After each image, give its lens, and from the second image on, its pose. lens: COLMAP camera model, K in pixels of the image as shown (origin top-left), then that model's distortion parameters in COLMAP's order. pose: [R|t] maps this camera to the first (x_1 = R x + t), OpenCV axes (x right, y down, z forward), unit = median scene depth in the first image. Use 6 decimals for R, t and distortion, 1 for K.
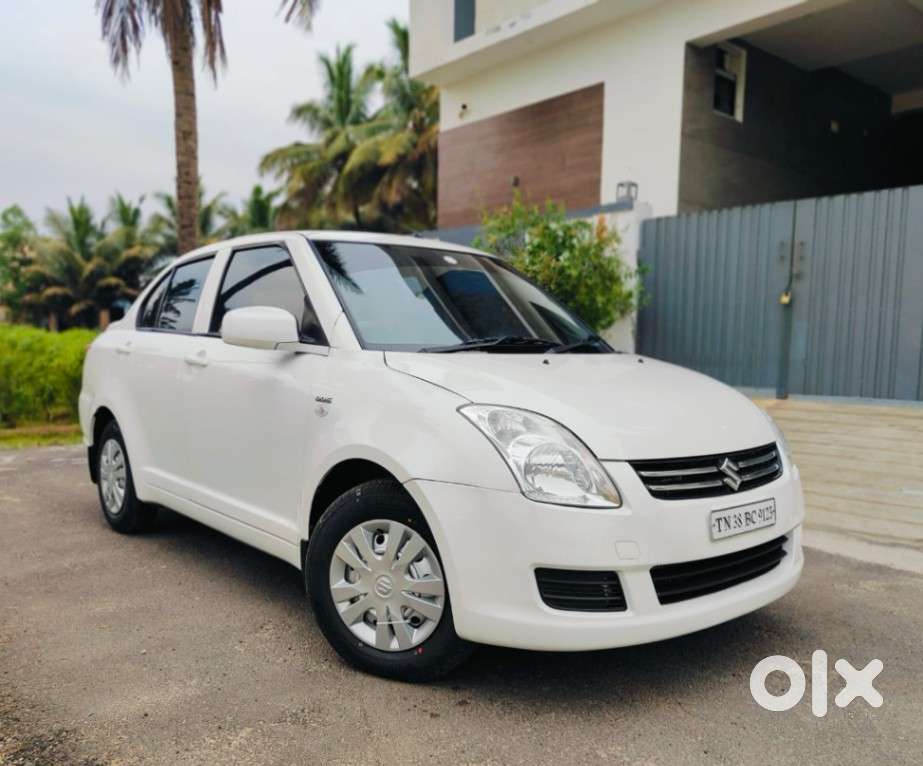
lens RADIAL K [[790.6, 0, 449.7], [0, 790.6, 431.7], [0, 0, 1]] dist [-0.016605, 0.014342]
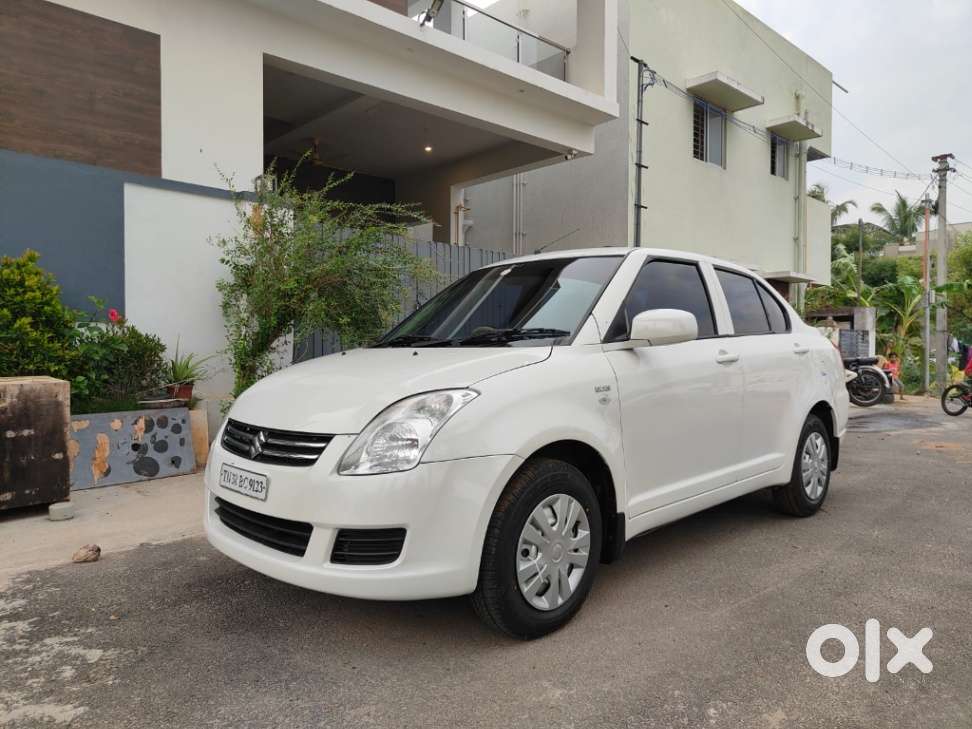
lens RADIAL K [[670.5, 0, 486.7], [0, 670.5, 360.6], [0, 0, 1]] dist [0.001902, 0.005200]
pose [[0.079024, -0.003066, -0.996868, 0.530912], [-0.099485, 0.994979, -0.010947, -0.036894], [0.991896, 0.100039, 0.078323, 0.471904]]
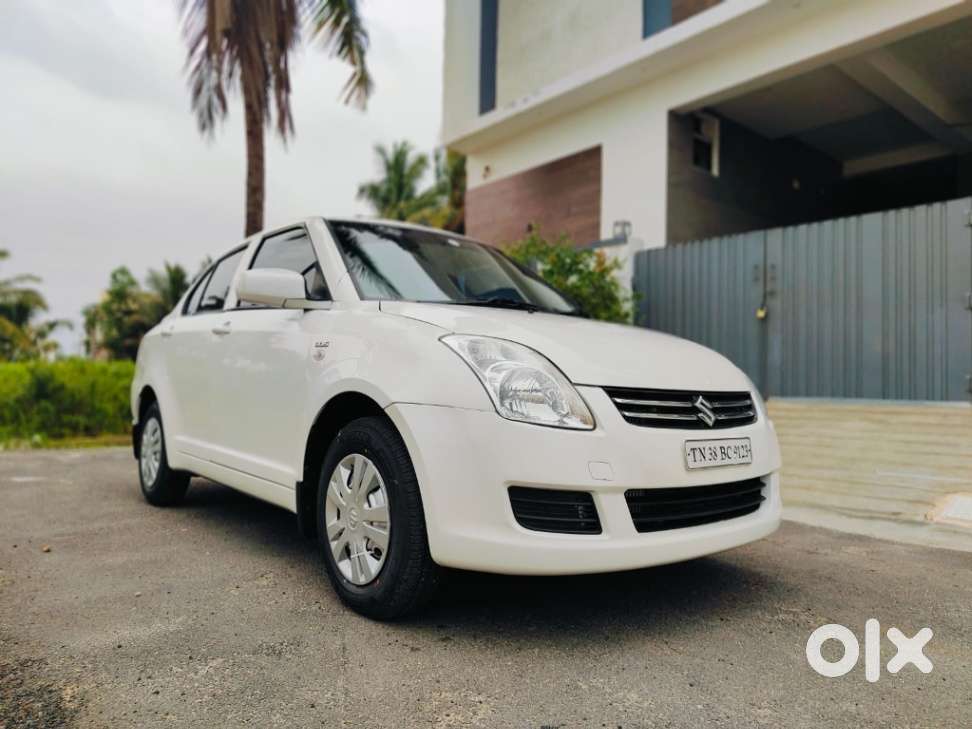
lens RADIAL K [[670.5, 0, 482.2], [0, 670.5, 364.7], [0, 0, 1]] dist [0.001902, 0.005200]
pose [[0.999986, 0.003090, -0.004370, 0.024598], [-0.003676, 0.989988, -0.141102, 0.044958], [0.003891, 0.141116, 0.989985, 0.042718]]
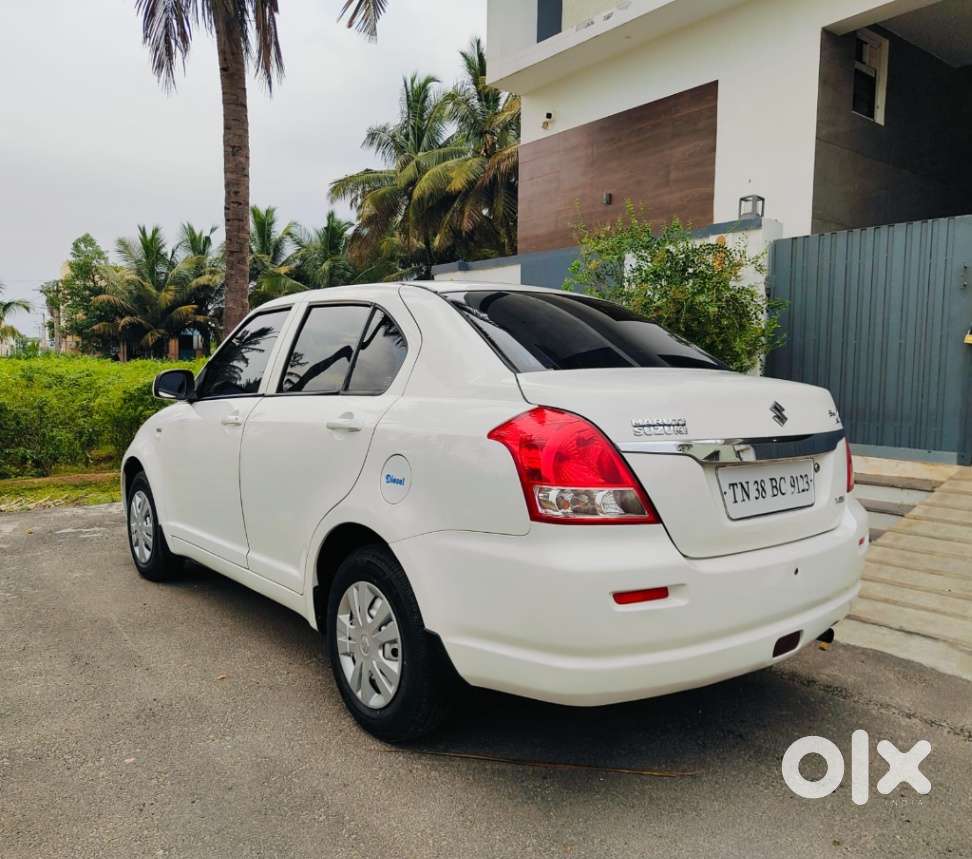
lens RADIAL K [[793.9, 0, 490.8], [0, 793.9, 431.4], [0, 0, 1]] dist [-0.006944, 0.007511]
pose [[0.999361, 0.003408, -0.035582, -0.021618], [-0.004651, 0.999380, -0.034904, -0.045623], [0.035441, 0.035047, 0.998757, 0.197333]]
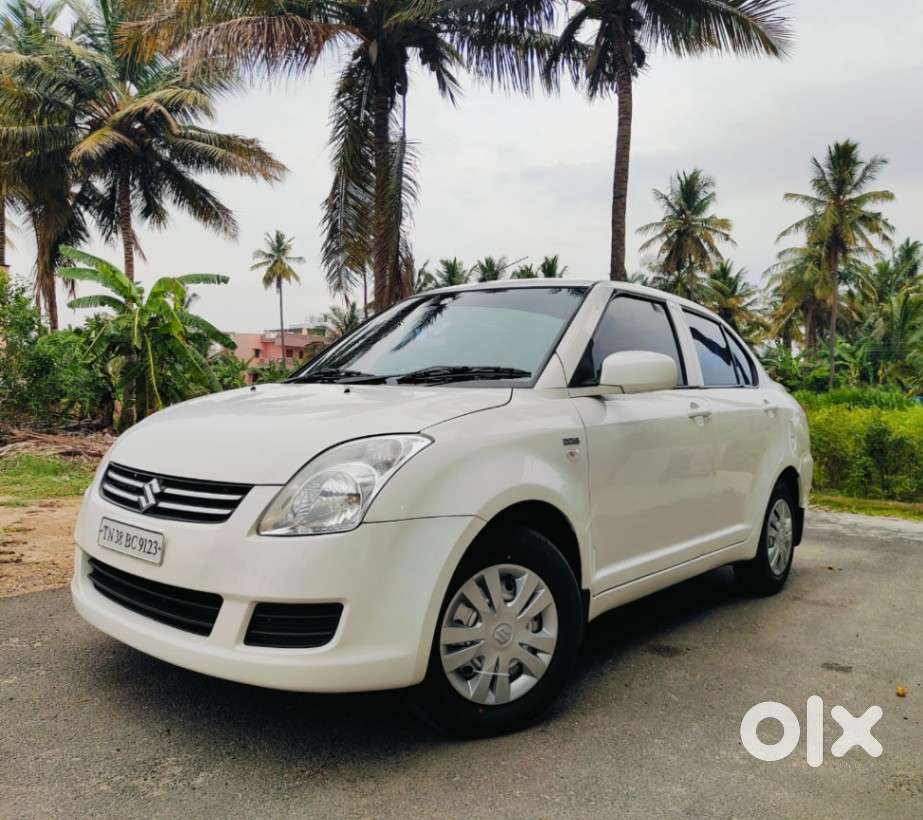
lens RADIAL K [[751.2, 0, 433.1], [0, 751.2, 418.0], [0, 0, 1]] dist [-0.002741, 0.004652]
pose [[0.153309, 0.008958, -0.988138, 0.497829], [-0.137129, 0.990477, -0.012296, -0.028644], [0.978617, 0.137387, 0.153078, 0.446142]]
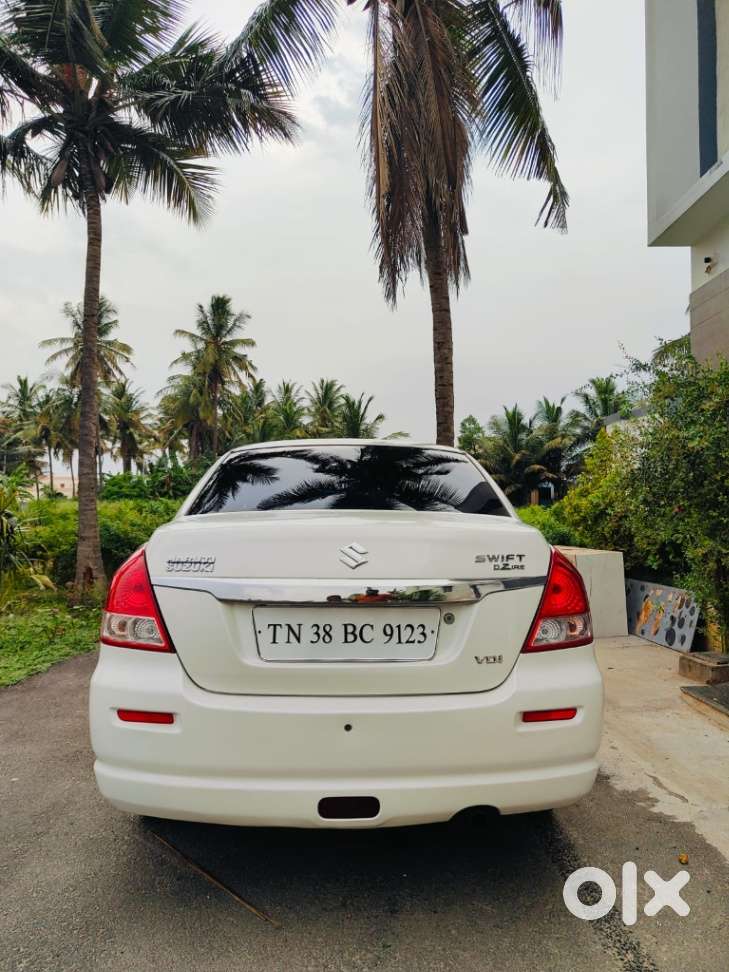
lens RADIAL K [[670.5, 0, 365.0], [0, 670.5, 485.6], [0, 0, 1]] dist [0.001902, 0.005200]
pose [[0.770820, -0.039258, -0.635842, 0.294029], [-0.060107, 0.989165, -0.133939, -0.058599], [0.634211, 0.141462, 0.760109, 0.339602]]
